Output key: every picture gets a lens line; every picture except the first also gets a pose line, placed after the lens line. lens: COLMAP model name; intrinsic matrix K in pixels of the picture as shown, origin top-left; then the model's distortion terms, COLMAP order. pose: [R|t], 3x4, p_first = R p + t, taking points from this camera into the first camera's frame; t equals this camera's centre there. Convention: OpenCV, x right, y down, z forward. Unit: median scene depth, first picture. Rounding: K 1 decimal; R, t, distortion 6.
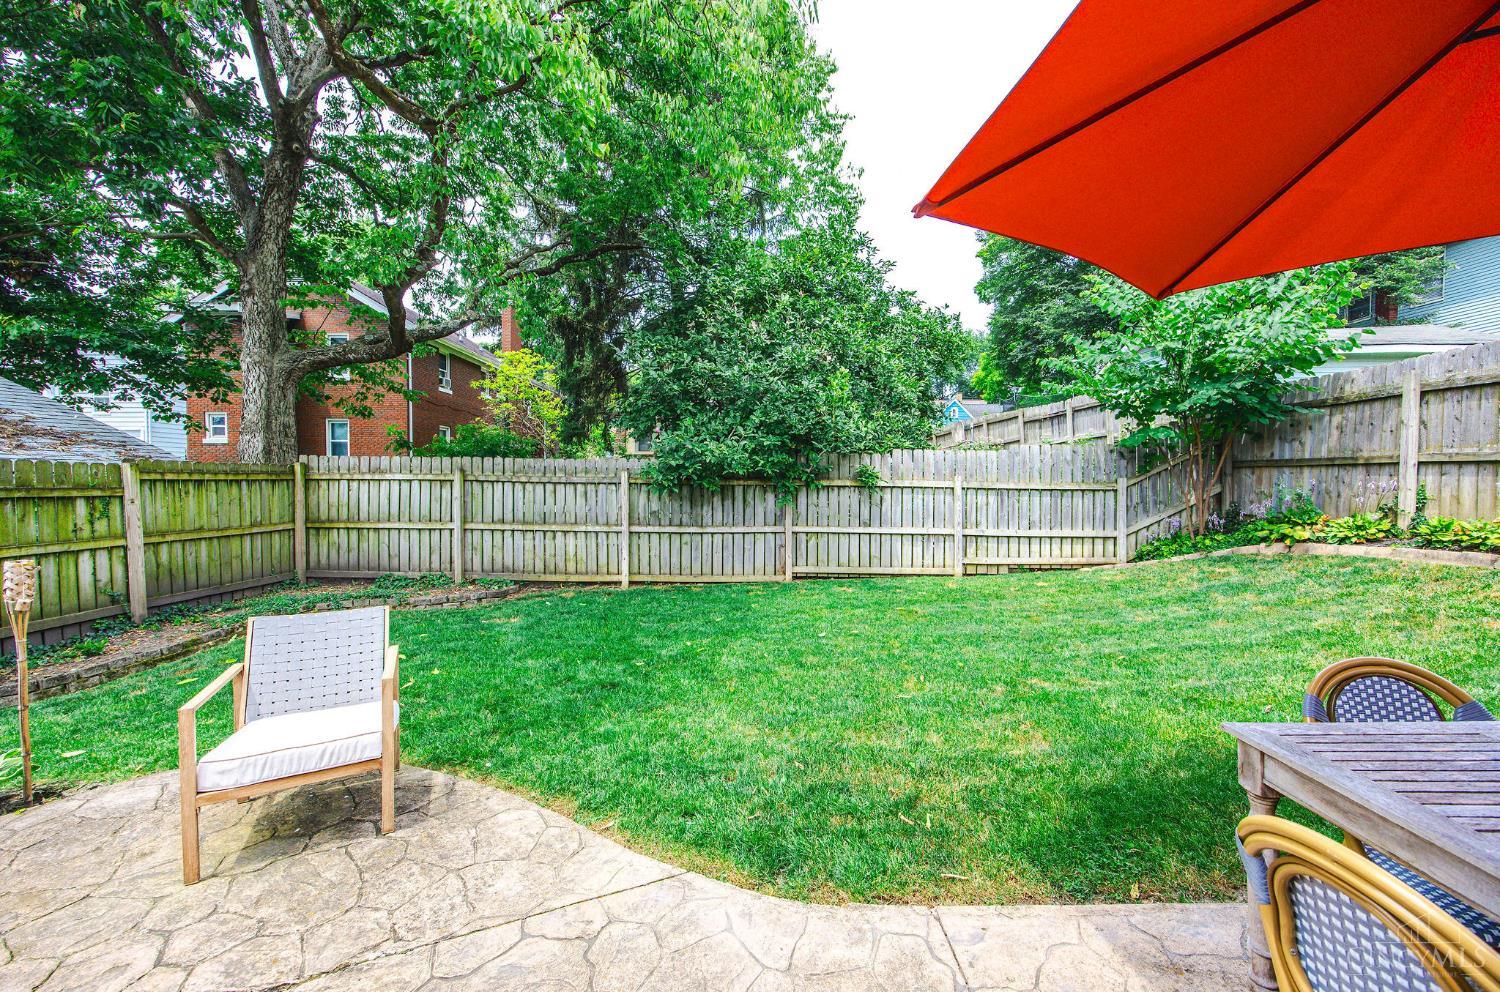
lens RADIAL K [[586.9, 0, 749.2], [0, 586.9, 492.3], [0, 0, 1]] dist [-0.001734, -0.000526]
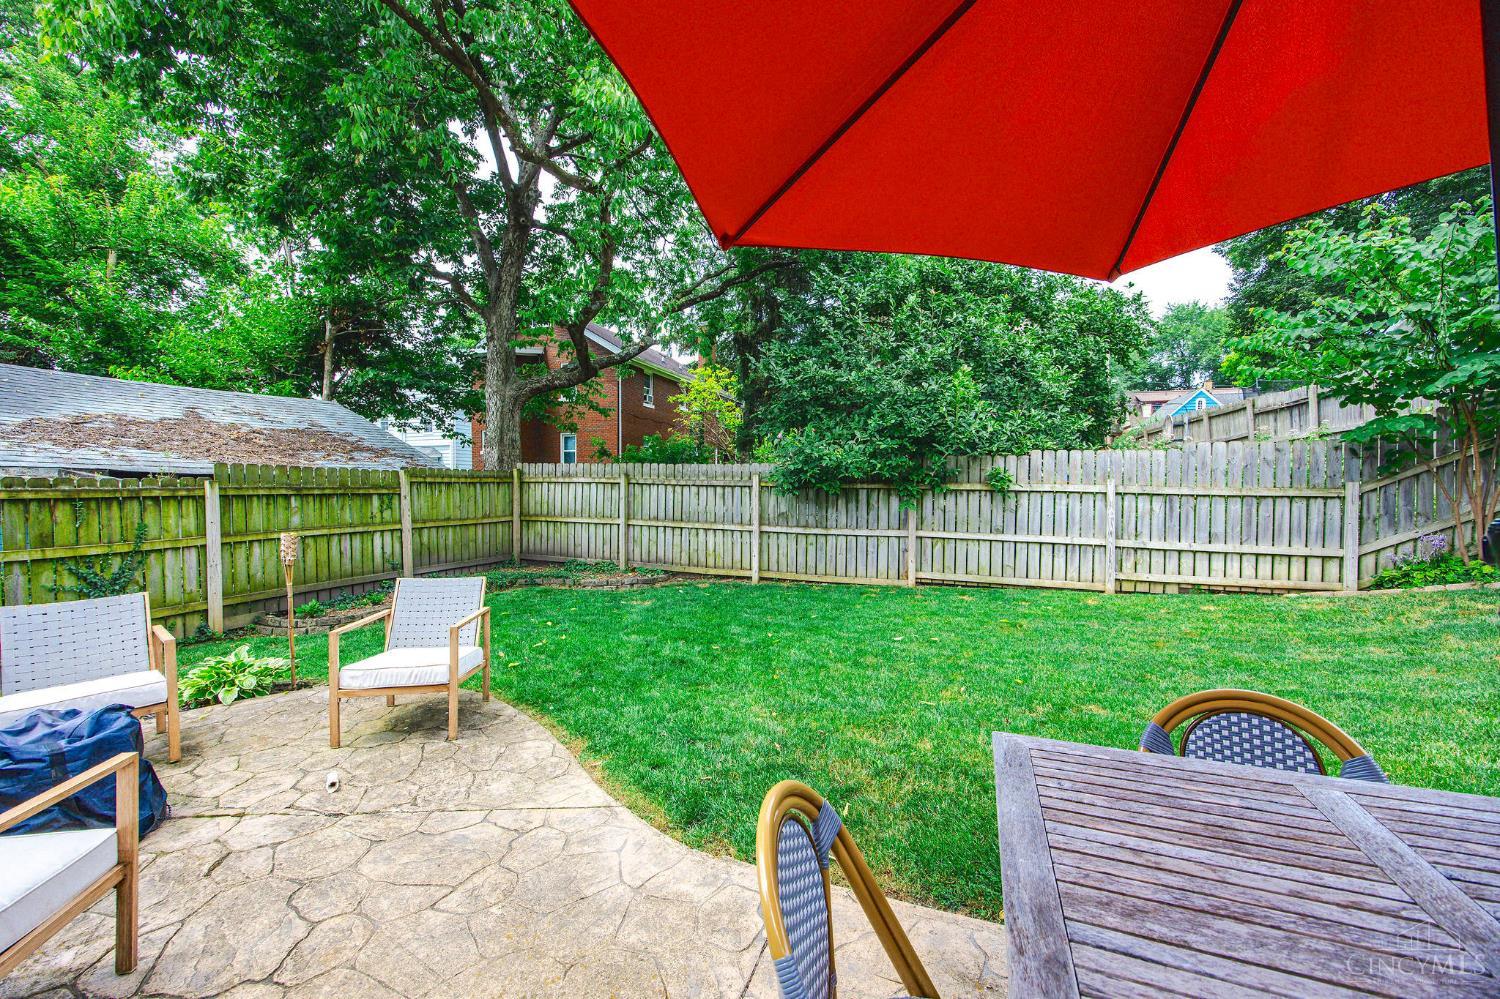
lens RADIAL K [[582.2, 0, 750.2], [0, 582.2, 496.1], [0, 0, 1]] dist [-0.003104, -0.000400]
pose [[0.936906, 0.010062, -0.349436, 0.152582], [-0.010273, 0.999946, 0.001252, 0.001609], [0.349430, 0.002417, 0.936959, -0.008337]]
